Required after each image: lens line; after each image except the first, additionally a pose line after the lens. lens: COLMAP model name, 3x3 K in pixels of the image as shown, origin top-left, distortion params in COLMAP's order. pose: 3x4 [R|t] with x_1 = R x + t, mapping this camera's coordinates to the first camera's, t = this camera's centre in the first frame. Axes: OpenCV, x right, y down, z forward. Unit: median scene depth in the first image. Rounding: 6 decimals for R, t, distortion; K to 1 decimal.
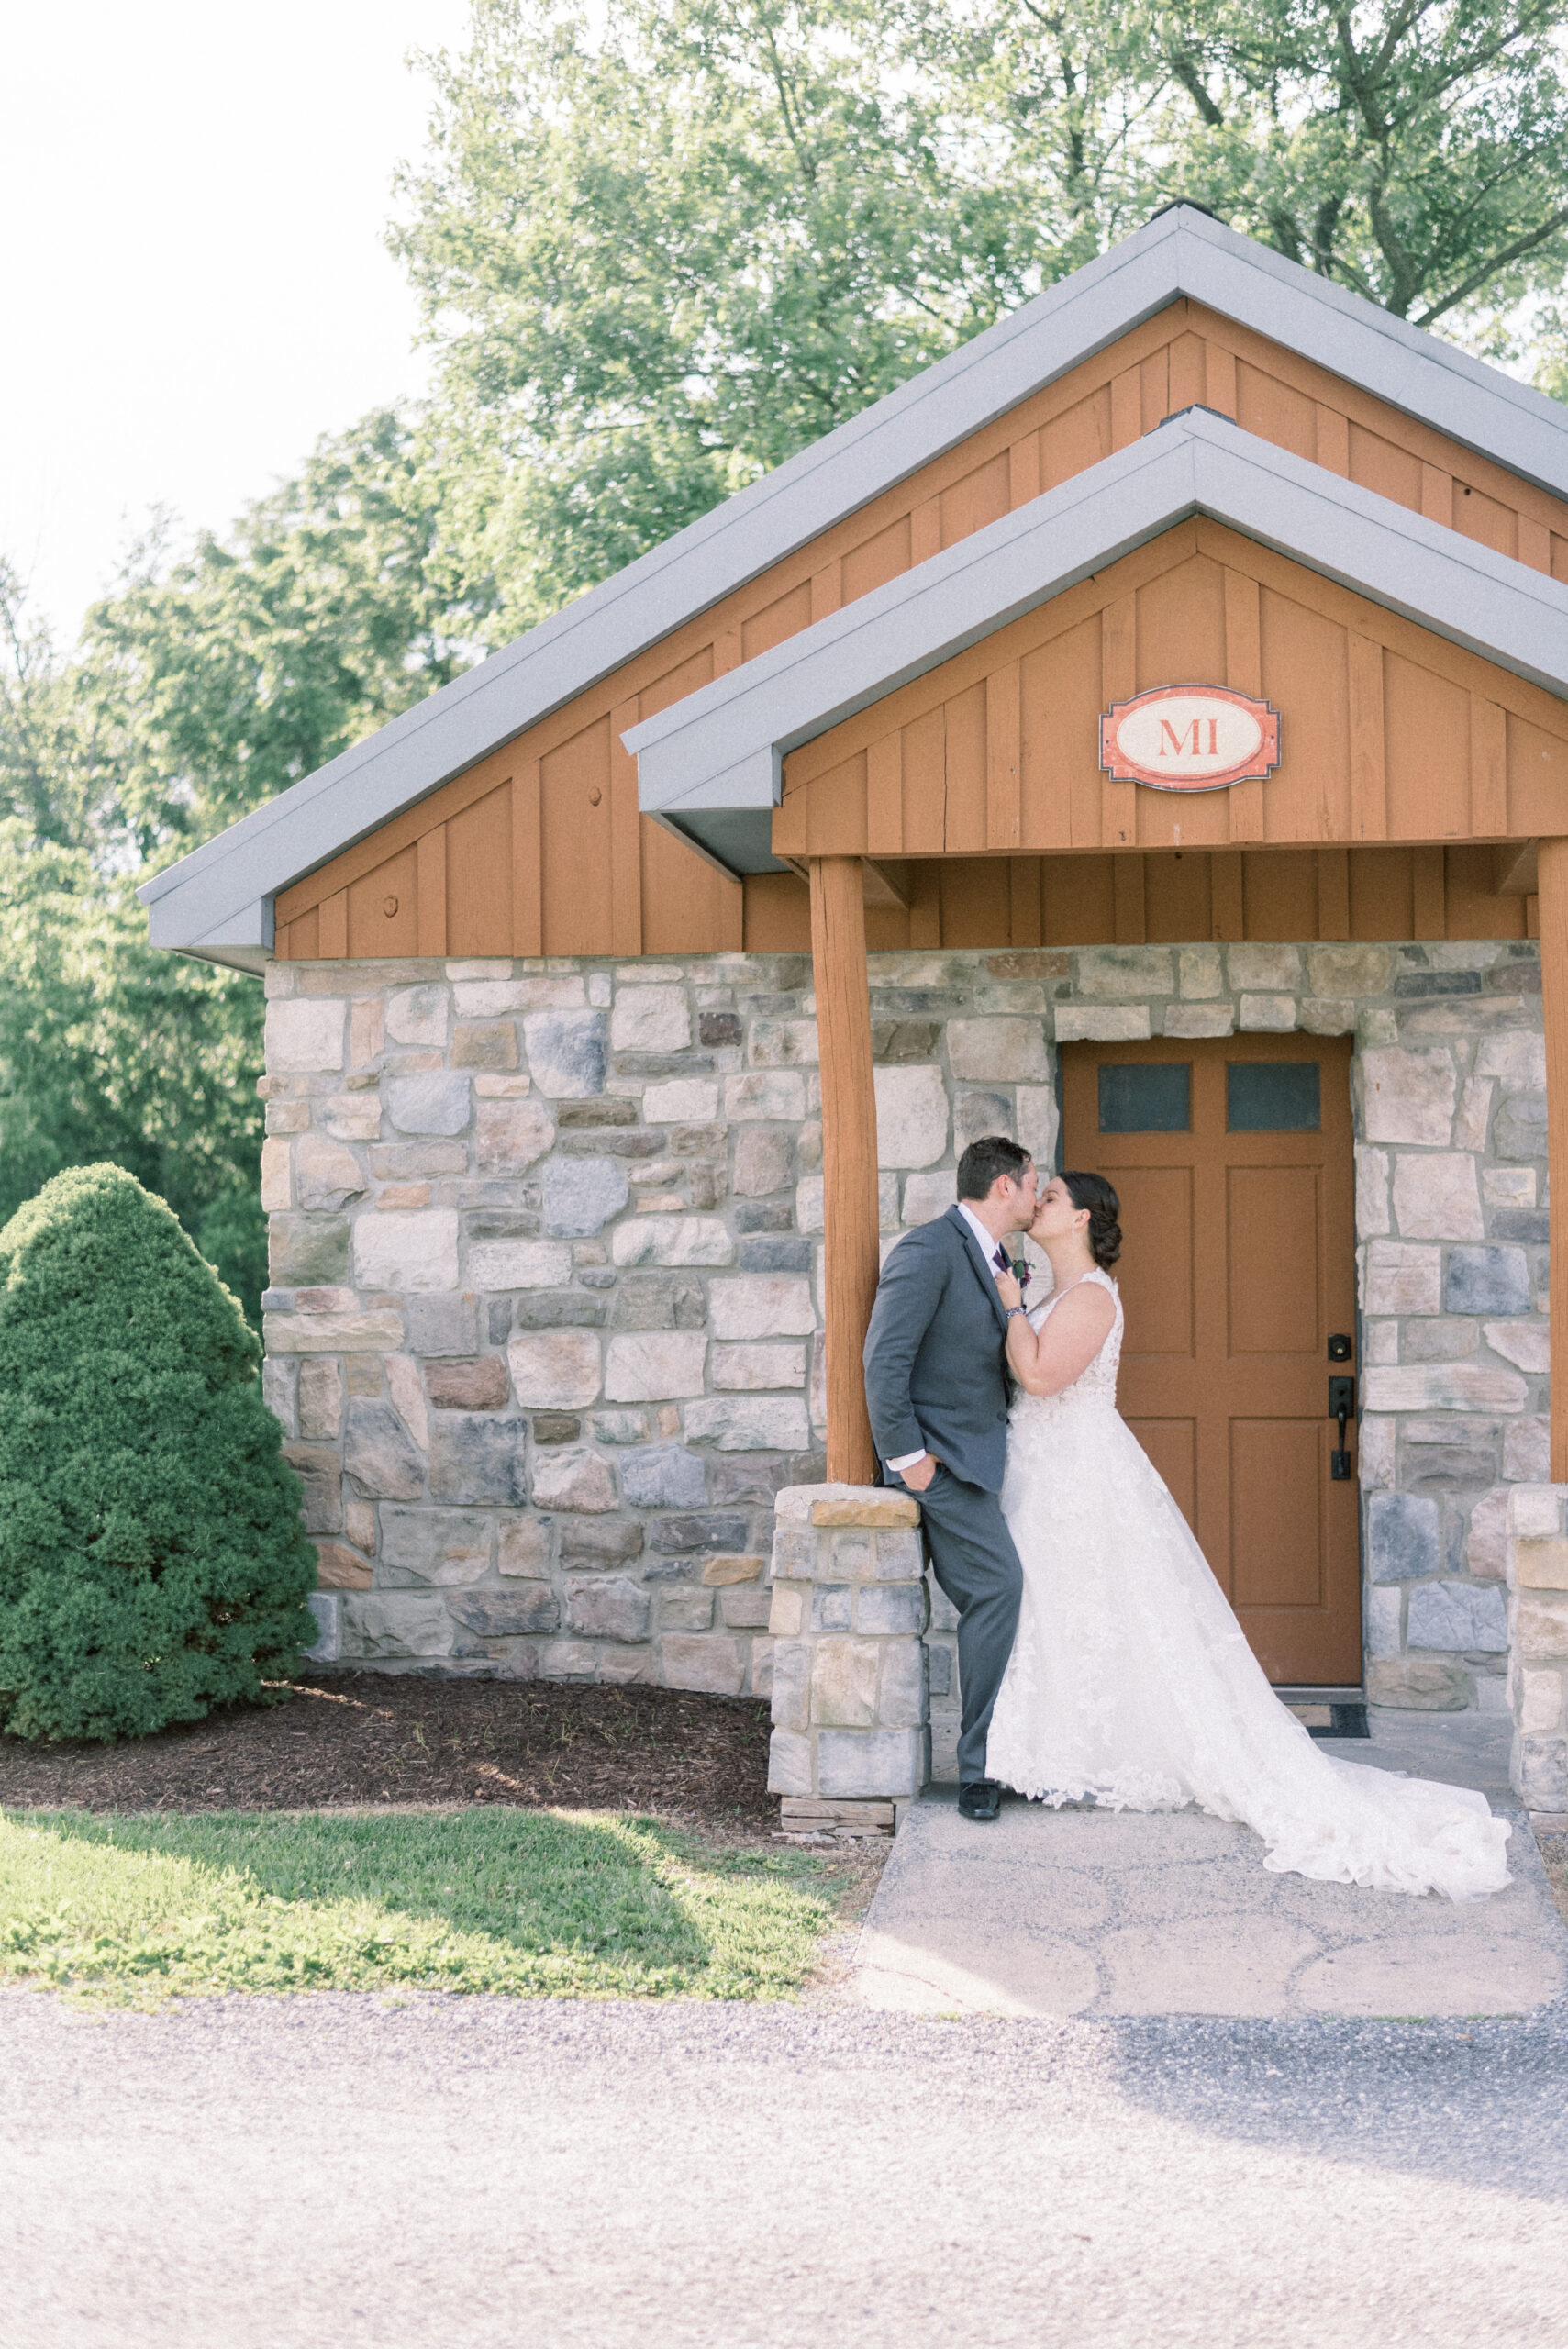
lens RADIAL K [[3409.2, 0, 784.0], [0, 3409.2, 1174.5], [0, 0, 1]] dist [0.009241, 0.034001]
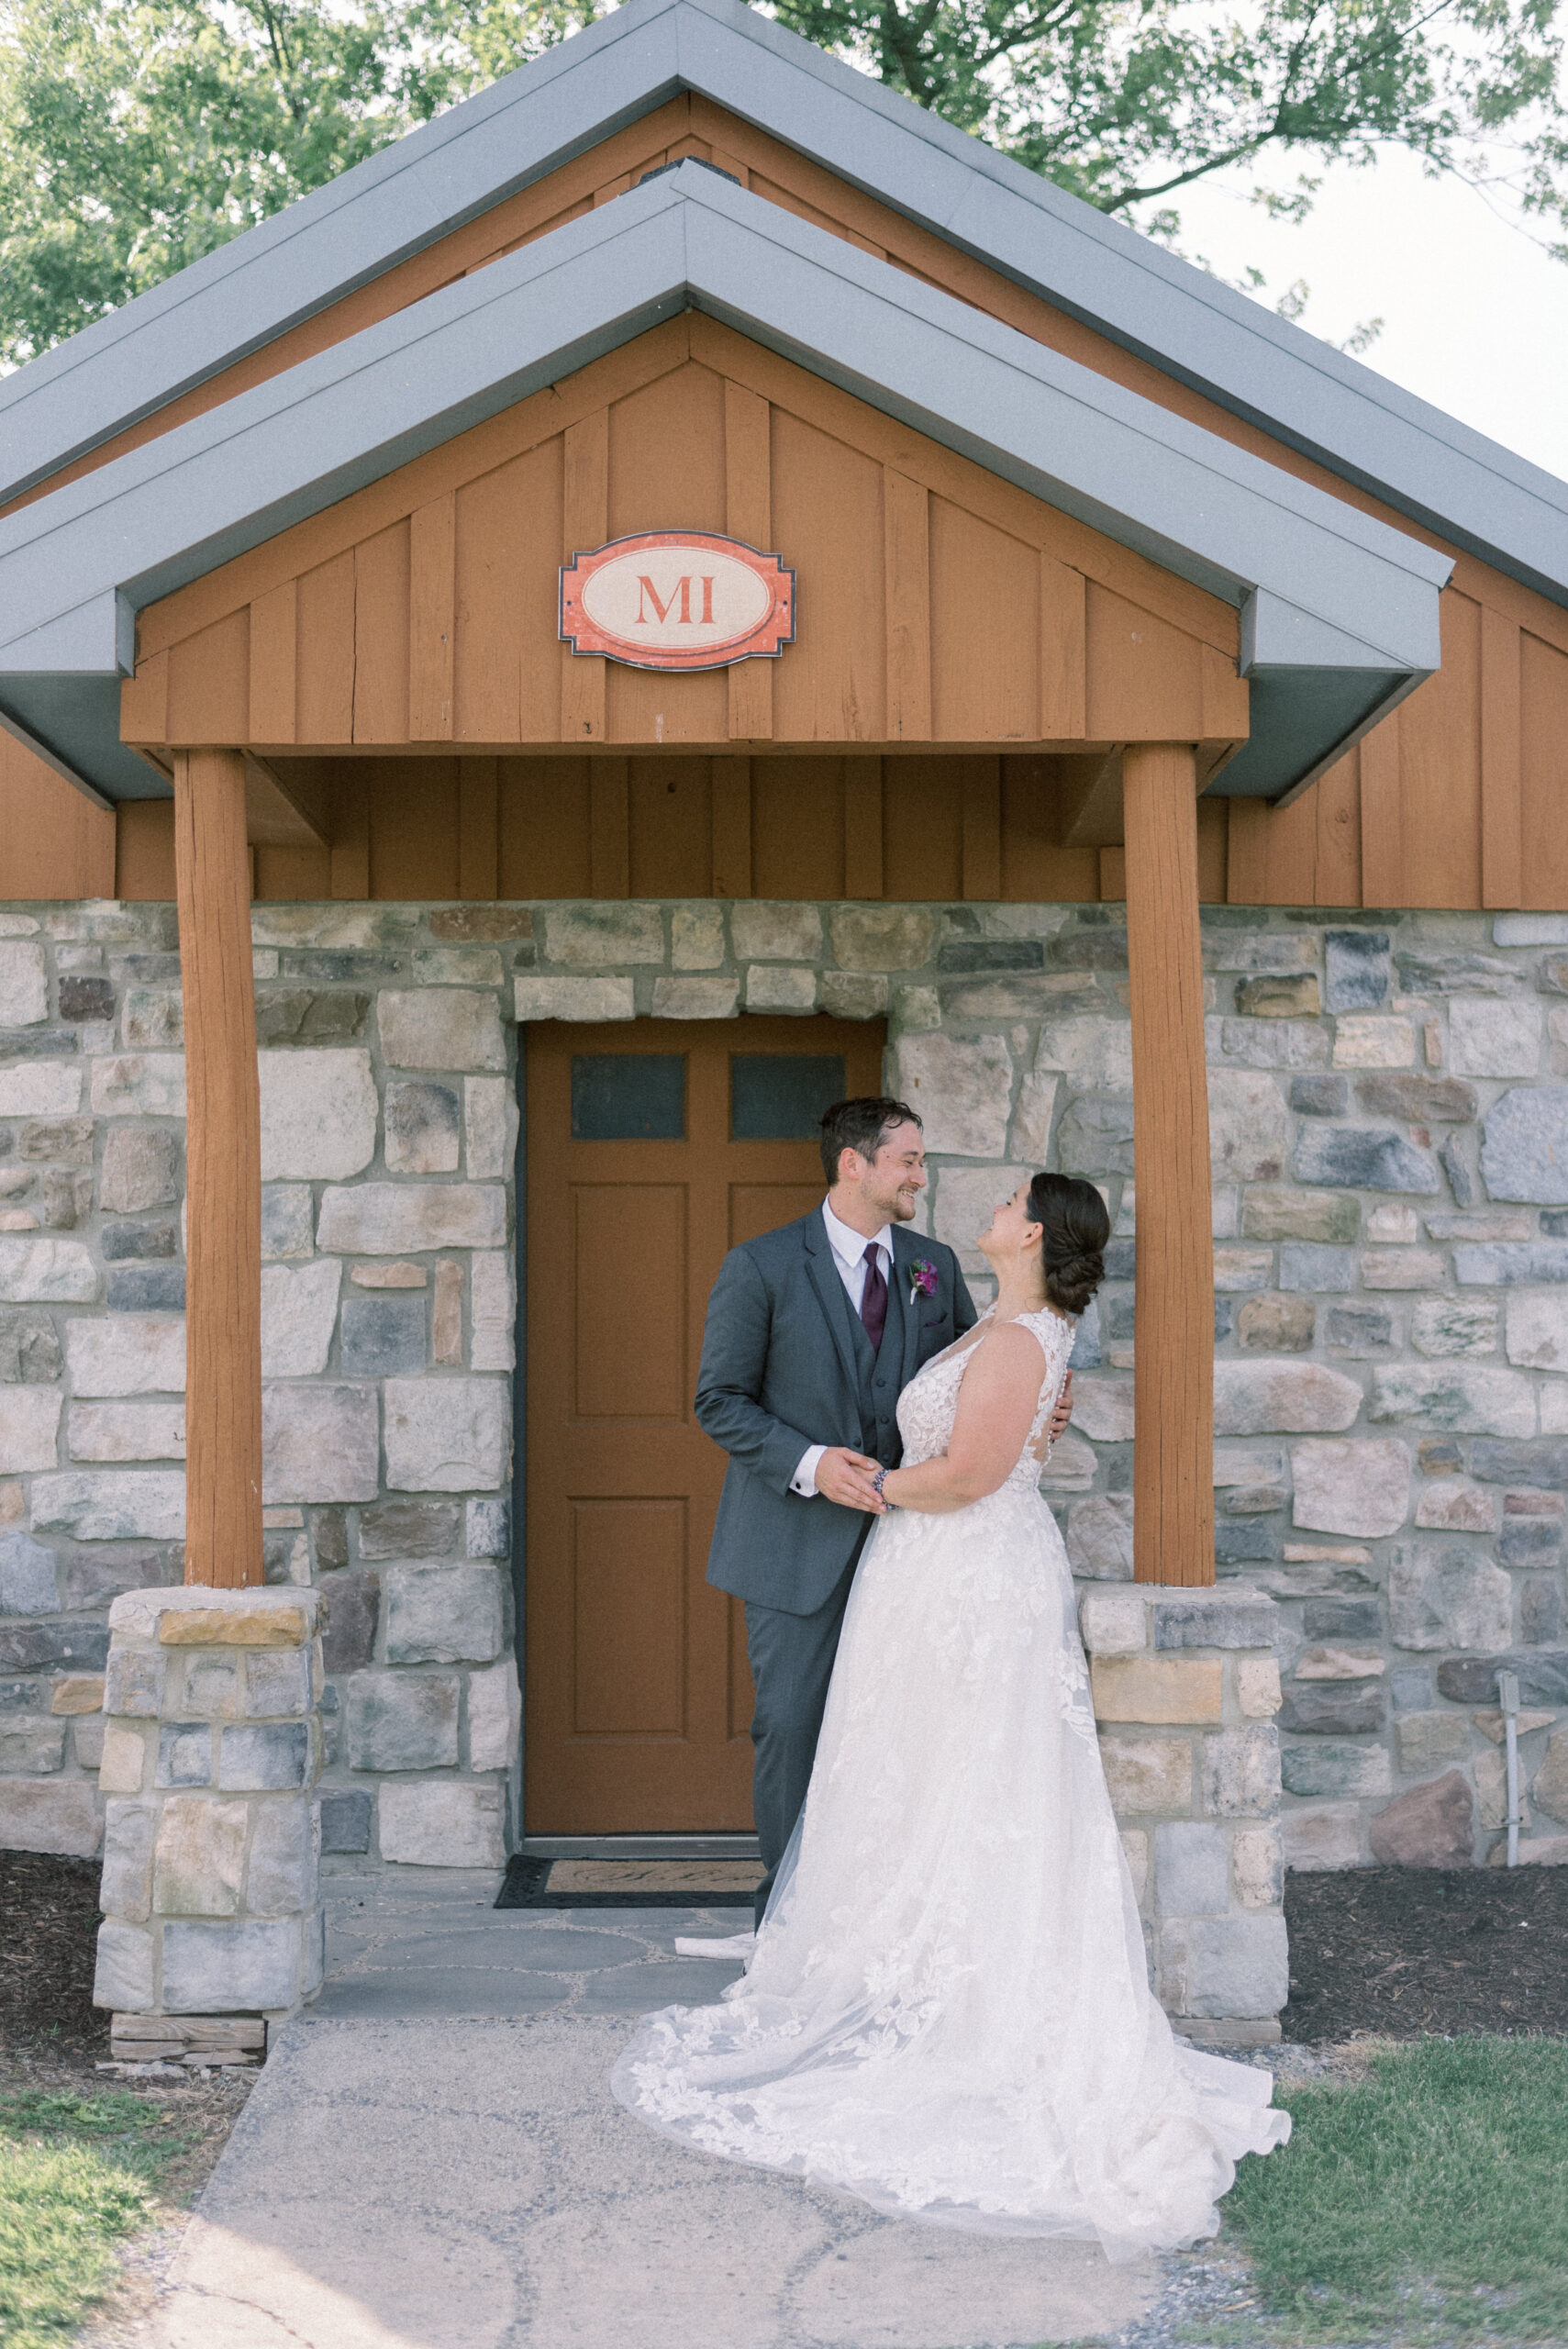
lens RADIAL K [[3409.2, 0, 784.0], [0, 3409.2, 1174.5], [0, 0, 1]] dist [0.009241, 0.034001]
pose [[0.990799, 0.013139, 0.134699, 0.036118], [-0.010045, 0.999671, -0.023618, 0.014951], [-0.134965, 0.022048, 0.990605, 0.213282]]
